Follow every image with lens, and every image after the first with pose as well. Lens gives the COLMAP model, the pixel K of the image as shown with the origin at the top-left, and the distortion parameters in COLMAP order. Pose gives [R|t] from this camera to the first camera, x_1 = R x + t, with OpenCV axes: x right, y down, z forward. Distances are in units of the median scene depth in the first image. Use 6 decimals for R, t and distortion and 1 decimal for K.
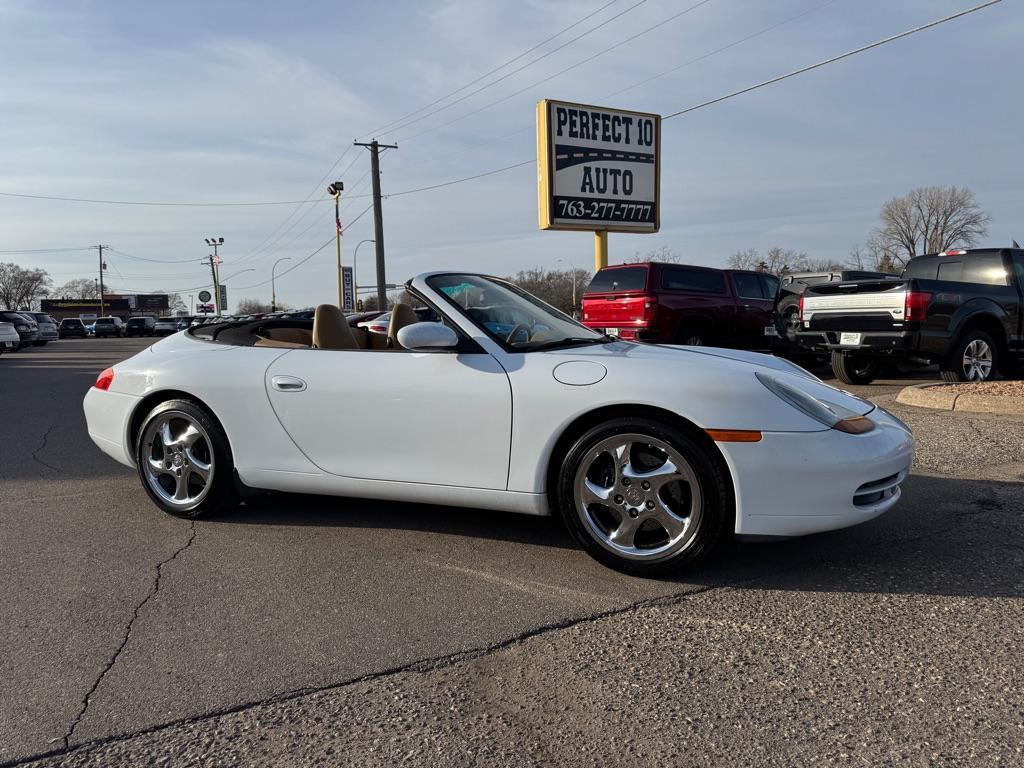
lens RADIAL K [[722.3, 0, 505.9], [0, 722.3, 388.3], [0, 0, 1]] dist [0.088303, -0.128530]
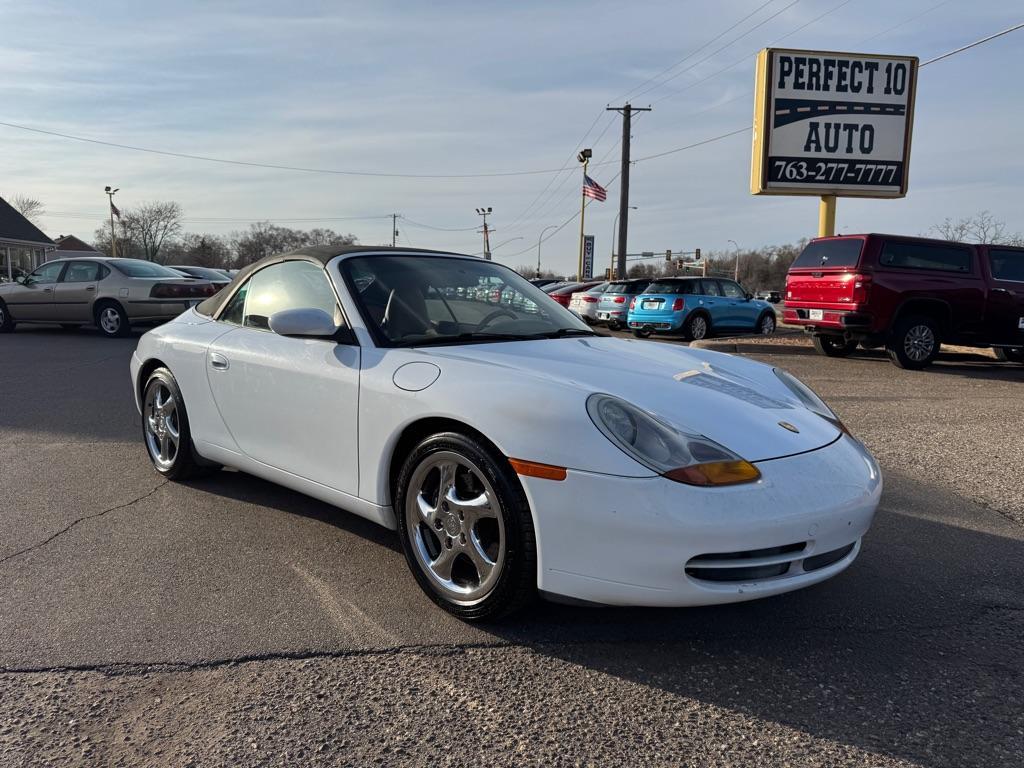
lens RADIAL K [[743.1, 0, 512.0], [0, 743.1, 384.0], [0, 0, 1]] dist [-0.015893, 0.003783]
pose [[0.935104, 0.075702, -0.346192, 0.103386], [-0.064026, 0.996931, 0.045058, -0.010425], [0.348540, -0.019968, 0.937081, 0.043325]]
